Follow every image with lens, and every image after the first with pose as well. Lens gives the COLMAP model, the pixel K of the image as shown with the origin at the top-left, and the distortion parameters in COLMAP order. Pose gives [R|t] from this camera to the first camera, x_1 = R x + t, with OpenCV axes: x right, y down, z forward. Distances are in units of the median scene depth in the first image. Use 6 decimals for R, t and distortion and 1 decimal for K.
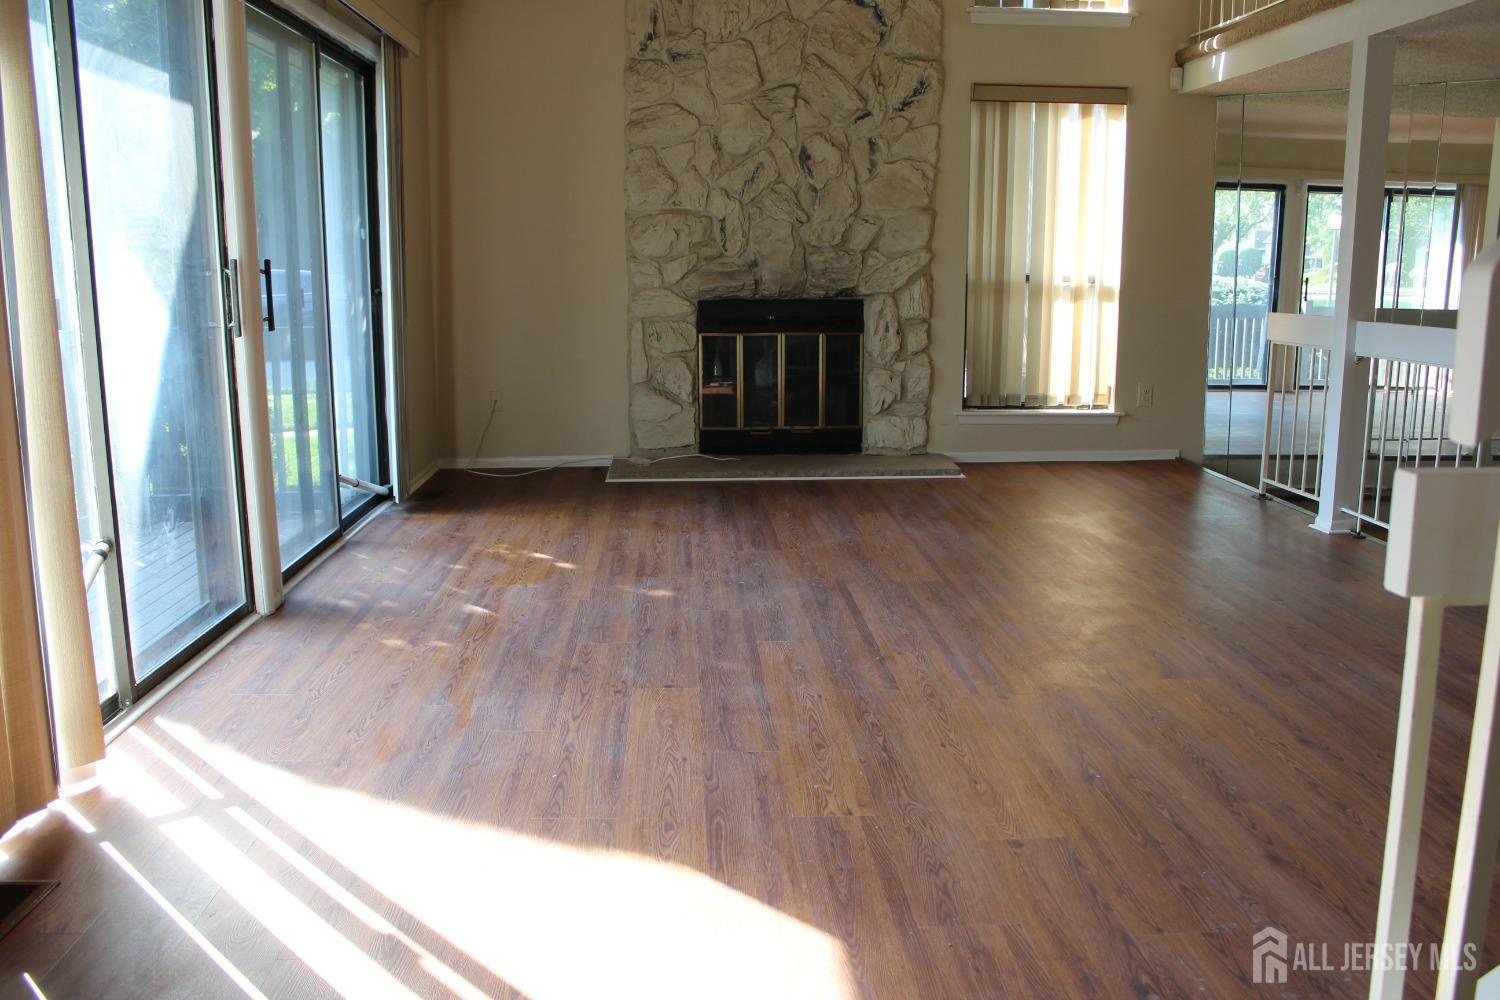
lens RADIAL K [[1251.8, 0, 743.1], [0, 1251.8, 505.2], [0, 0, 1]] dist [-0.167372, 0.147278]
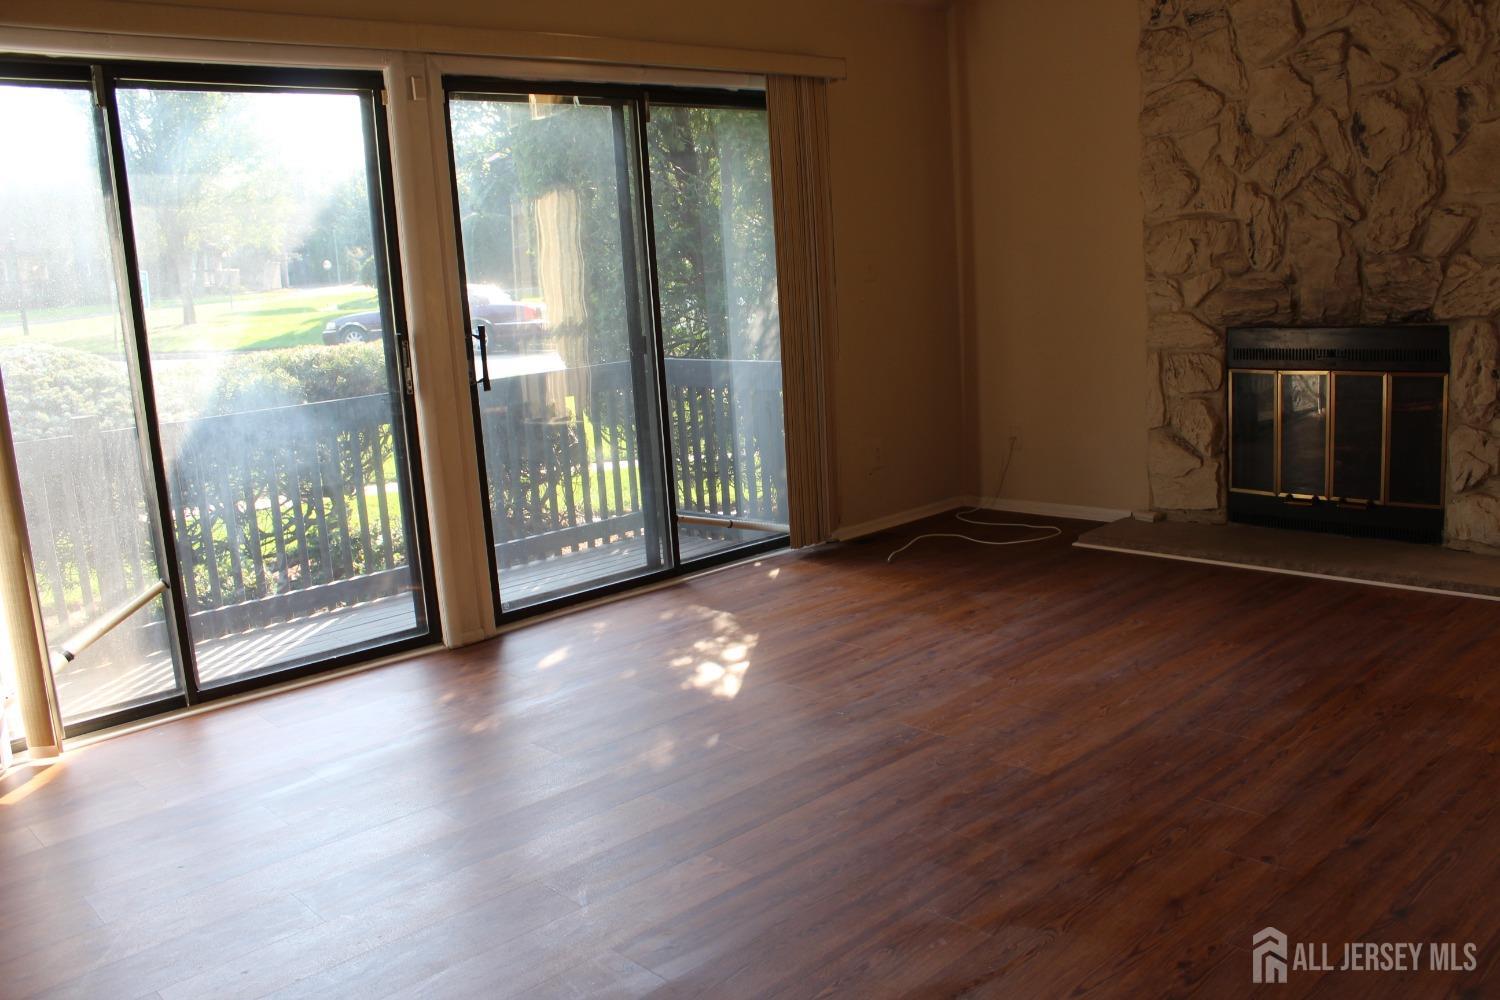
lens RADIAL K [[1251.8, 0, 745.8], [0, 1251.8, 498.1], [0, 0, 1]] dist [-0.167372, 0.147278]
pose [[0.641153, 0.096467, -0.761326, 0.374587], [-0.080470, 0.995050, 0.058314, -0.080009], [0.763183, 0.023876, 0.645741, 0.282823]]
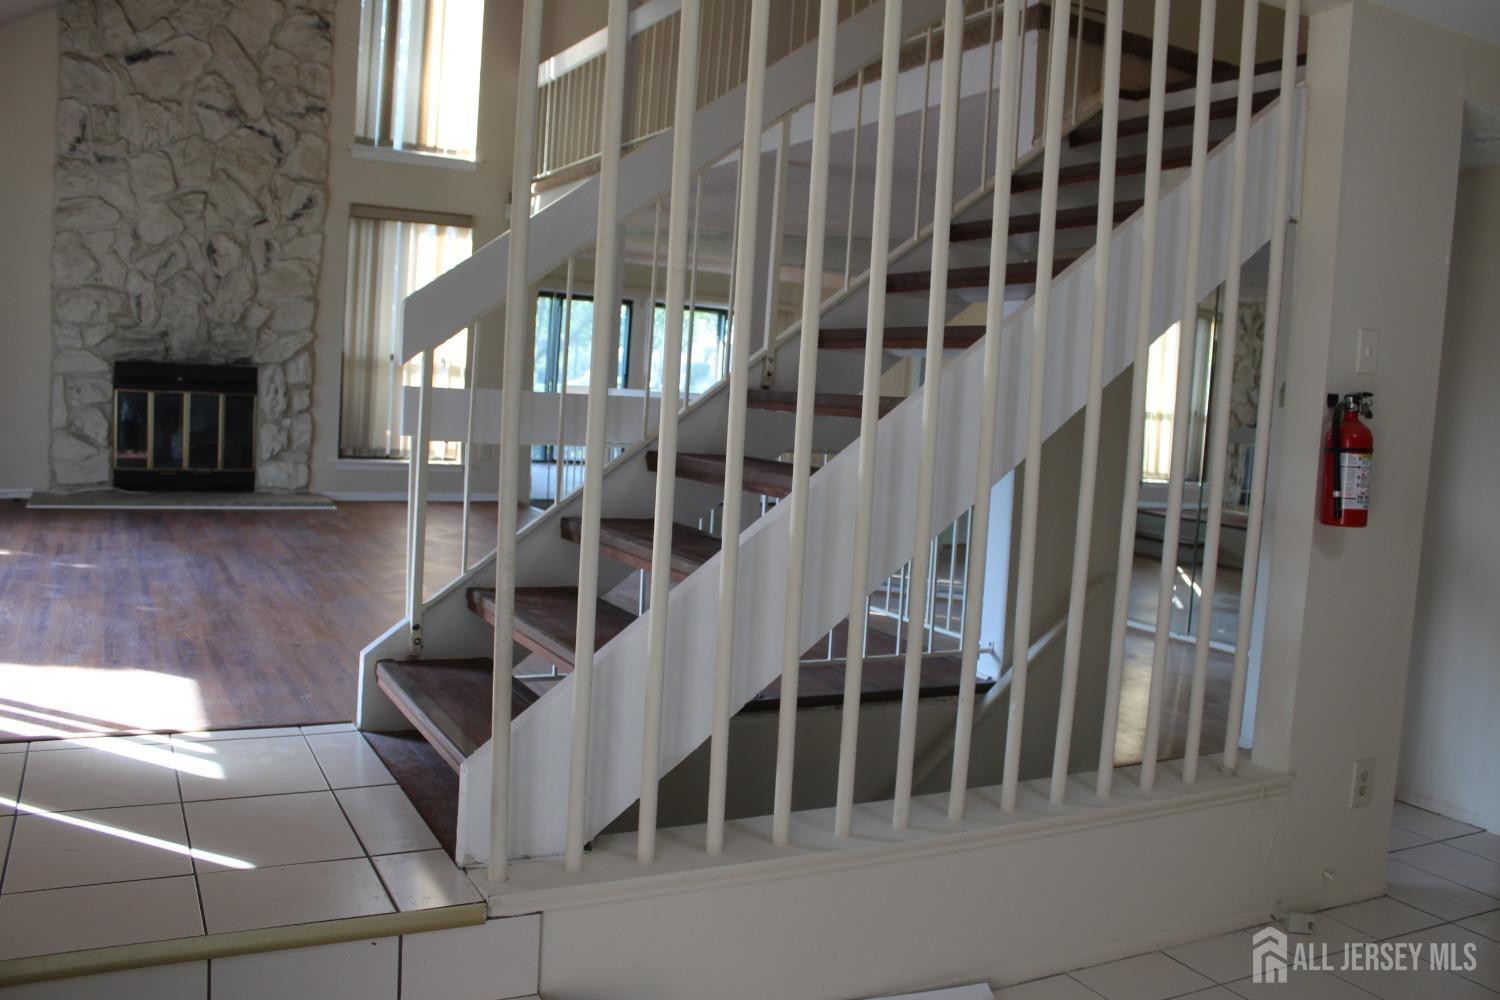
lens RADIAL K [[1251.8, 0, 754.0], [0, 1251.8, 494.7], [0, 0, 1]] dist [-0.167372, 0.147278]
pose [[0.901965, 0.016628, 0.431489, 0.020497], [0.024083, 0.995766, -0.088714, 0.084181], [-0.431137, 0.090408, 0.897745, -0.307529]]
